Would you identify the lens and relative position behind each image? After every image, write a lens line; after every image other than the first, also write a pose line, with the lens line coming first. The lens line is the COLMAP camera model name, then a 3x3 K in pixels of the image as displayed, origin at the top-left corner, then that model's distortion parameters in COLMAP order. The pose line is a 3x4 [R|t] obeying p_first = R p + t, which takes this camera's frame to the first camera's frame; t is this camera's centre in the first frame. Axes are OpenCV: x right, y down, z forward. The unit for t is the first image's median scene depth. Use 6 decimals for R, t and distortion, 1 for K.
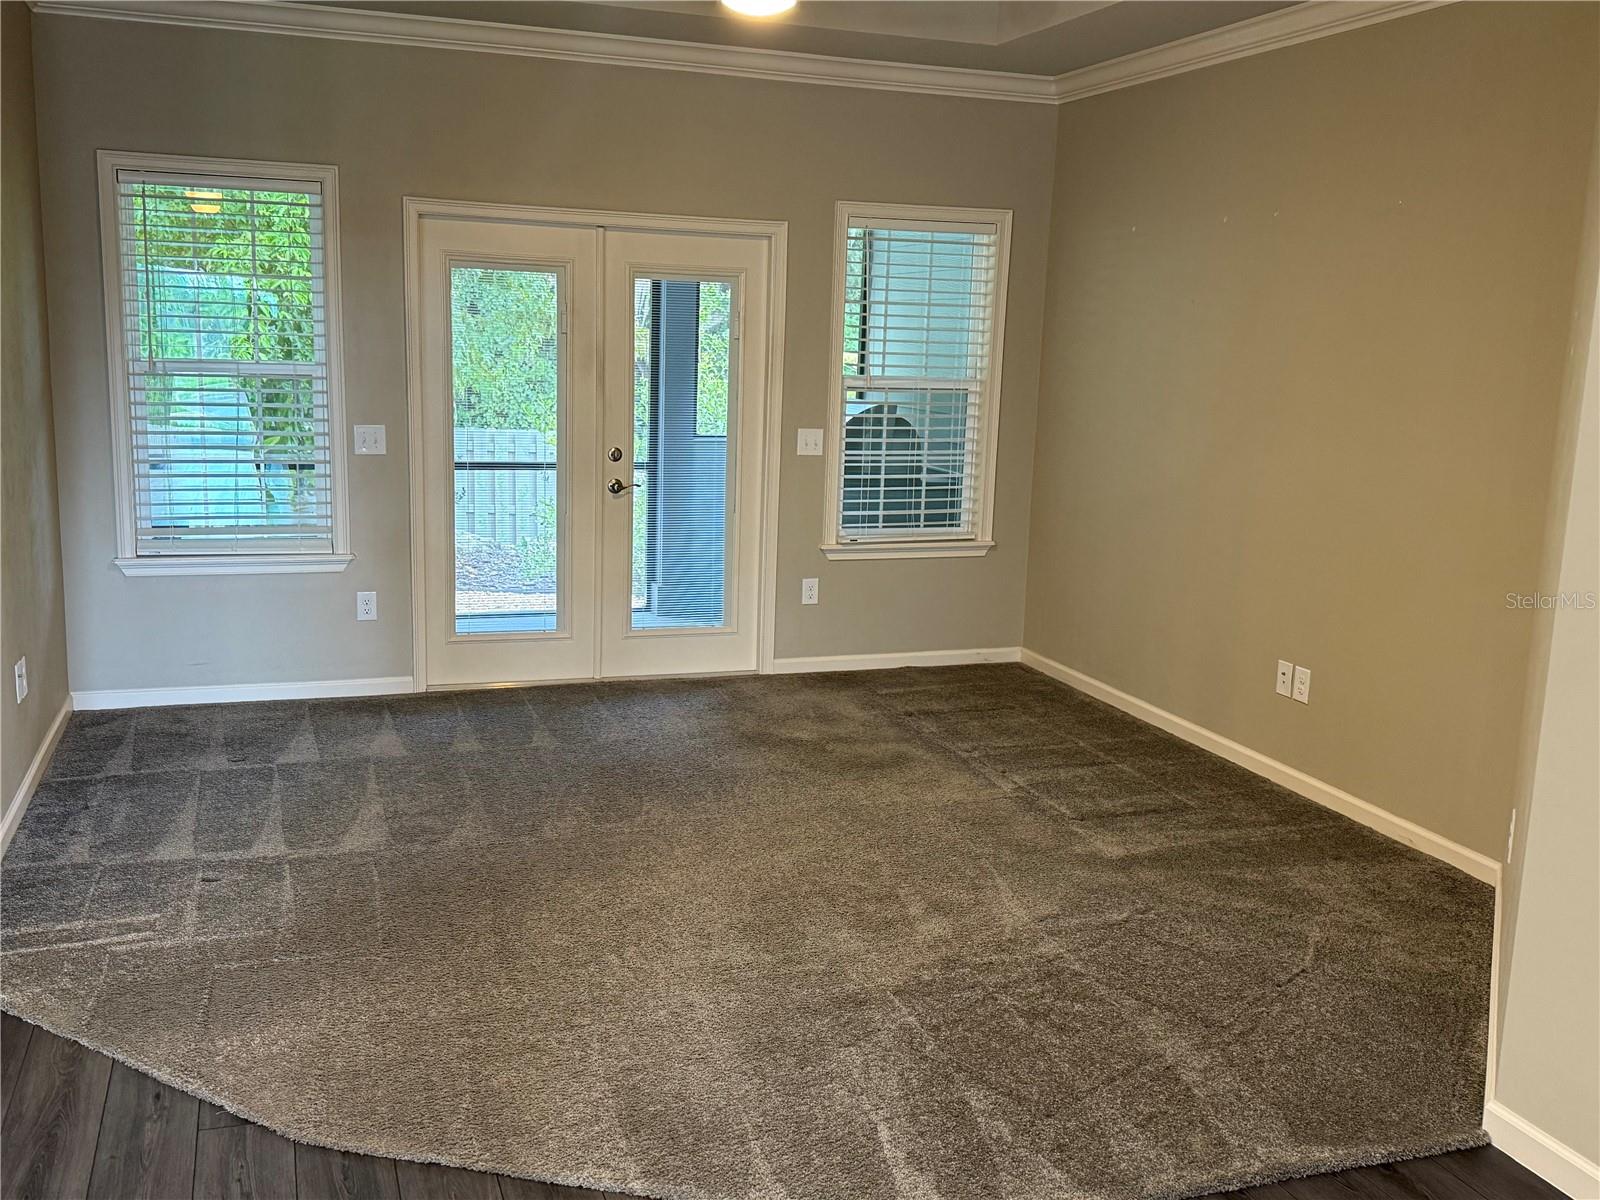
lens RADIAL K [[1522.2, 0, 791.3], [0, 1522.2, 603.9], [0, 0, 1]] dist [0.159332, 0.000000]
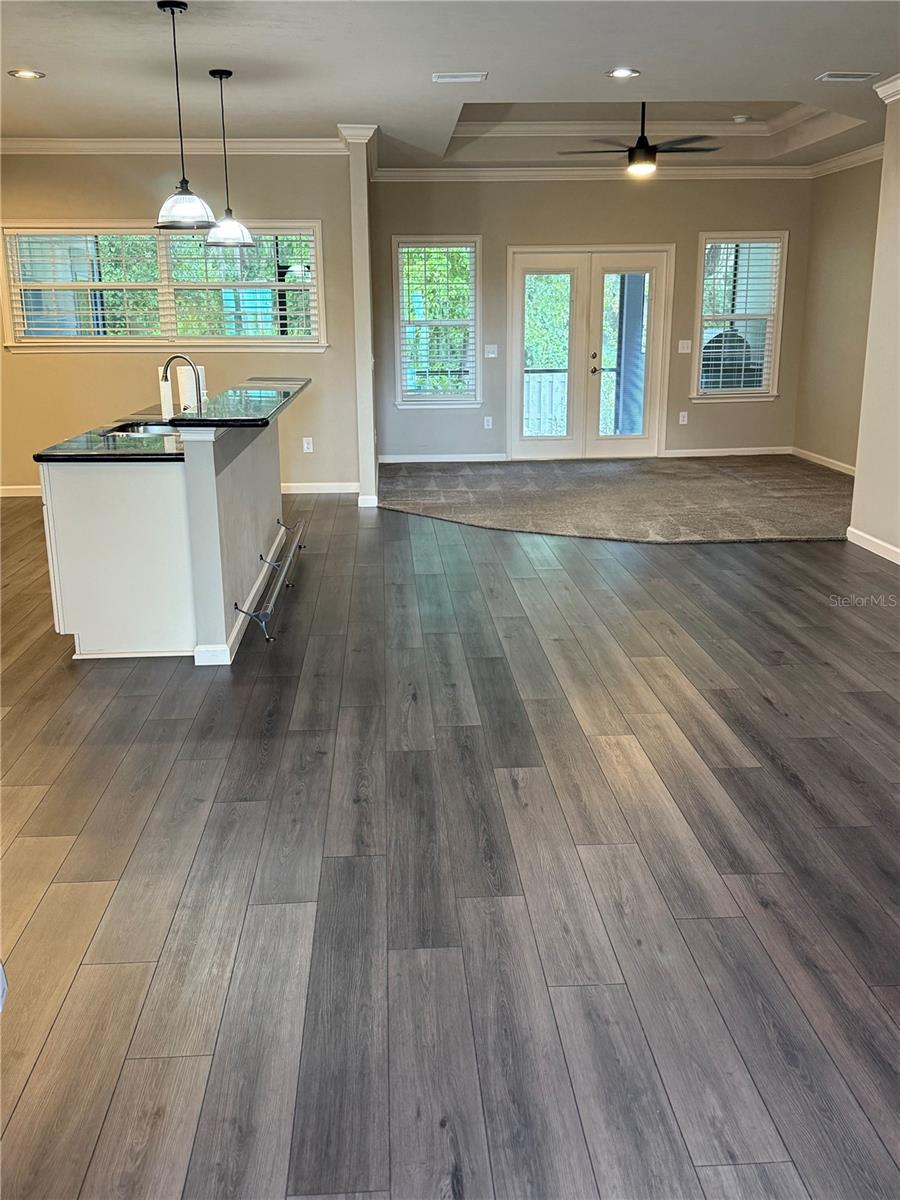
lens RADIAL K [[1141.7, 0, 450.8], [0, 1141.7, 592.5], [0, 0, 1]] dist [0.159332, 0.000000]
pose [[0.964509, 0.029059, -0.262446, 0.133685], [-0.011218, 0.997538, 0.069223, 0.132193], [0.263812, -0.063822, 0.962460, -0.692980]]
